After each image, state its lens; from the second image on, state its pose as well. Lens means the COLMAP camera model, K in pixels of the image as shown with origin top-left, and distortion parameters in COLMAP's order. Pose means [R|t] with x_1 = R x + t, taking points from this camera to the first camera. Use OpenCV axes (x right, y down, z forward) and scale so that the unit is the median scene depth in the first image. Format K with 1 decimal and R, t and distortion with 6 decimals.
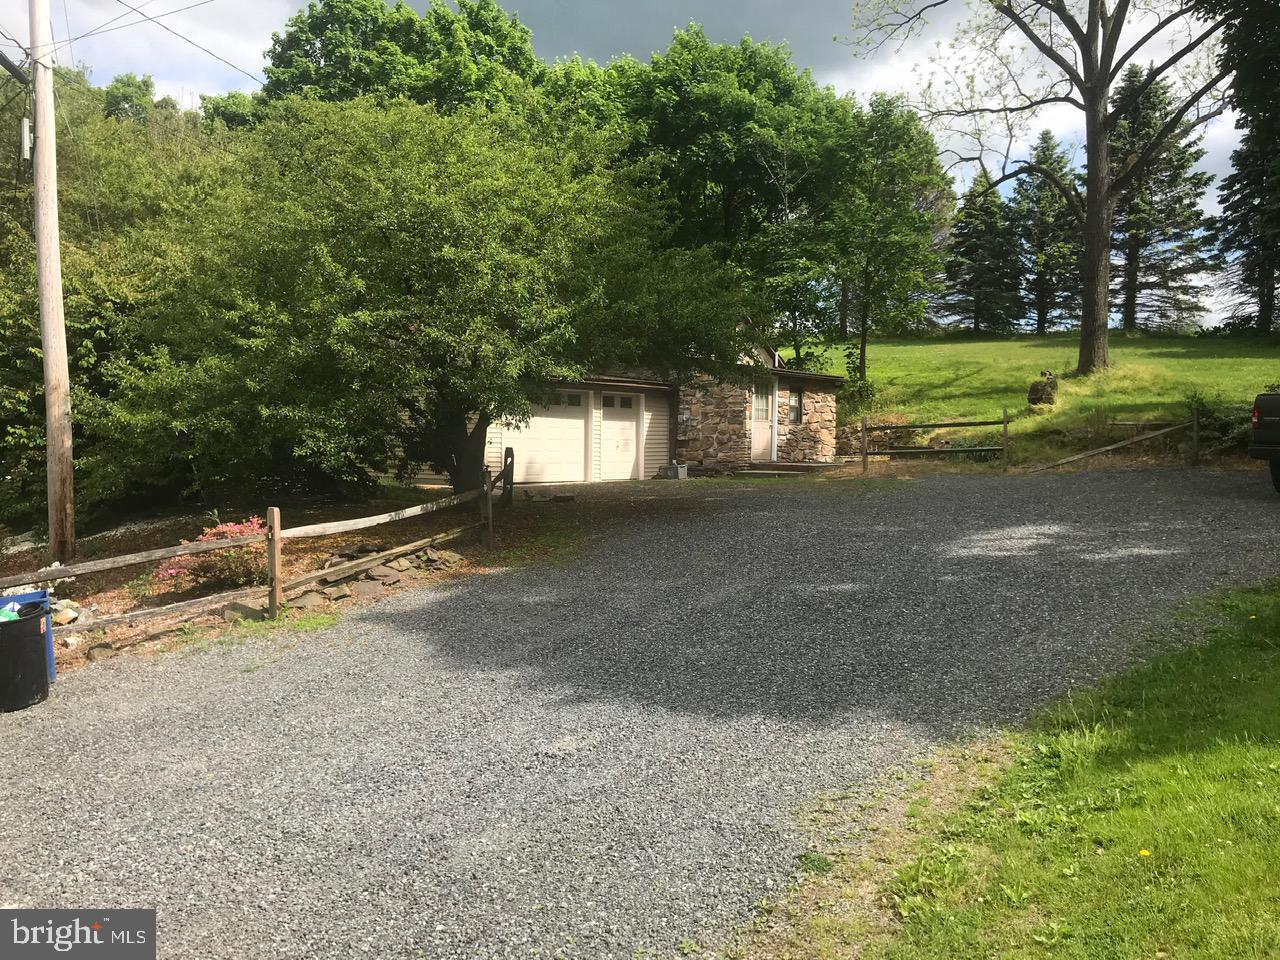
lens RADIAL K [[1054.5, 0, 640.0], [0, 1054.5, 480.0], [0, 0, 1]] dist [-0.004306, -0.007533]
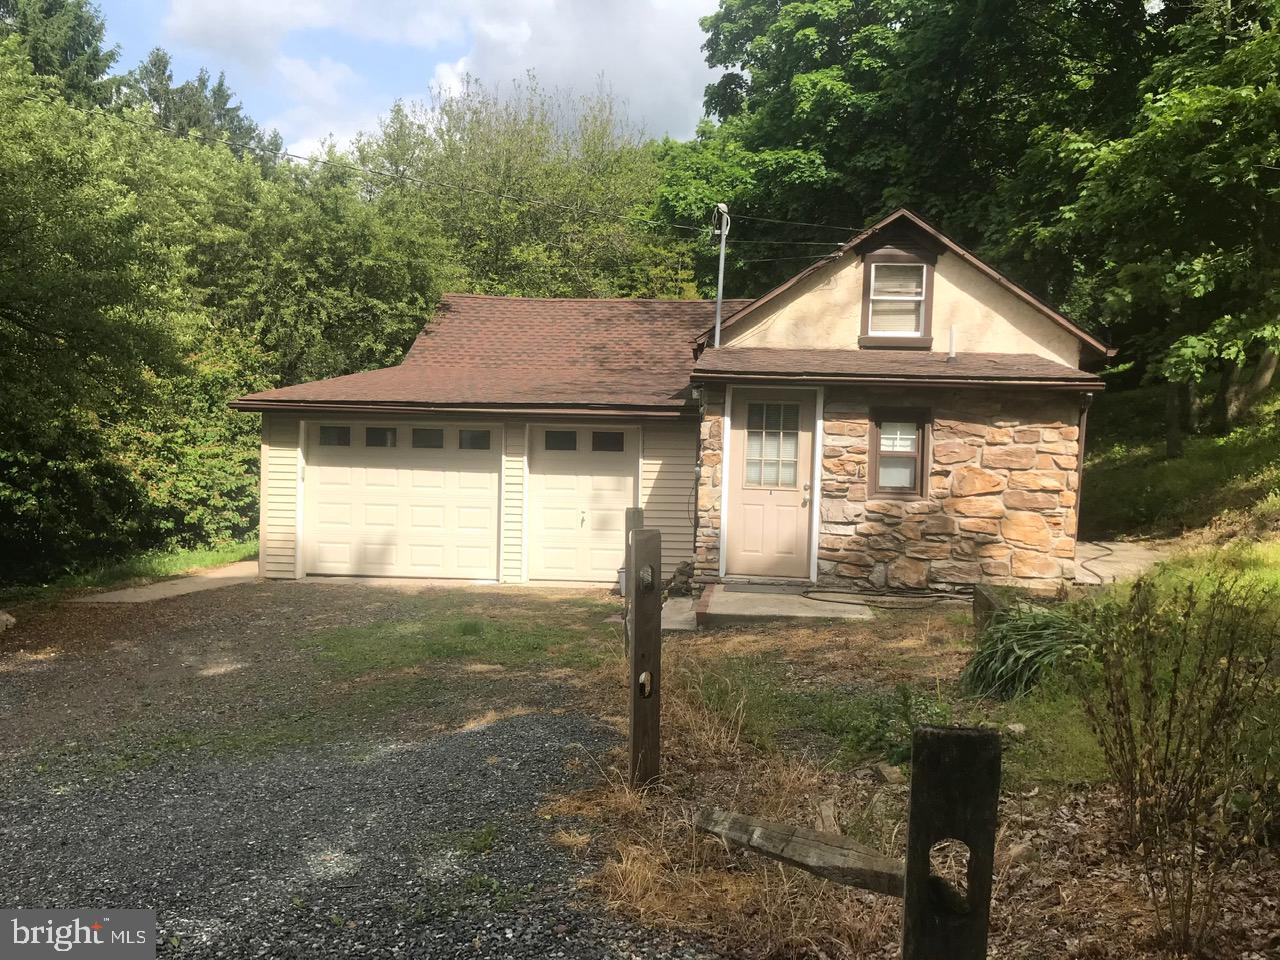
lens RADIAL K [[1054.5, 0, 640.0], [0, 1054.5, 480.0], [0, 0, 1]] dist [-0.004306, -0.007533]
pose [[0.585669, 0.048572, -0.809093, 0.433004], [-0.042131, 0.998678, 0.029456, -0.069315], [0.809454, 0.016836, 0.586941, 0.686771]]
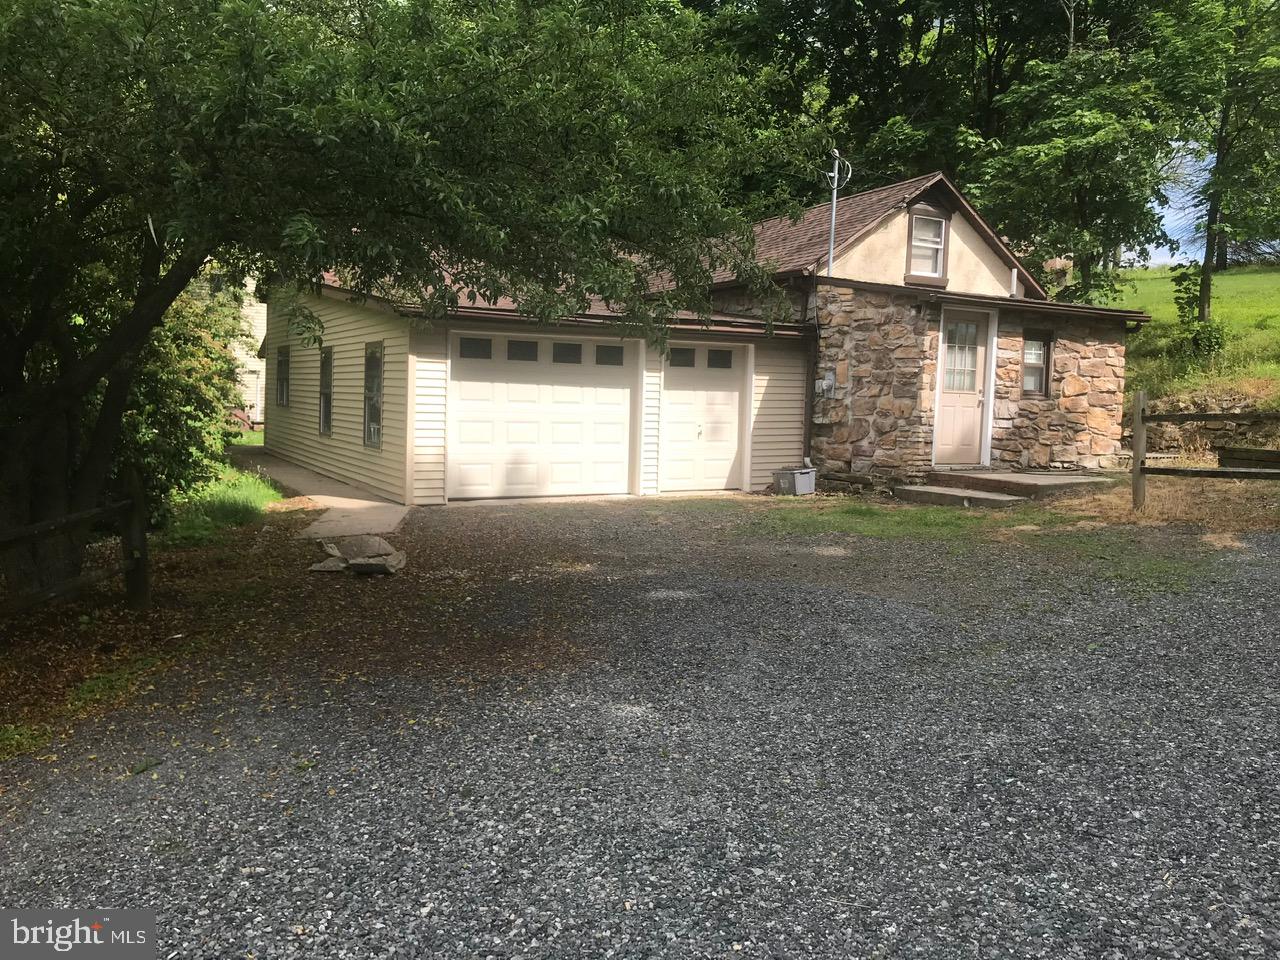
lens RADIAL K [[1054.5, 0, 640.0], [0, 1054.5, 480.0], [0, 0, 1]] dist [-0.004306, -0.007533]
pose [[0.946532, 0.038464, -0.320309, 0.133051], [-0.024394, 0.998558, 0.047824, -0.032578], [0.321687, -0.037453, 0.946105, 0.425400]]
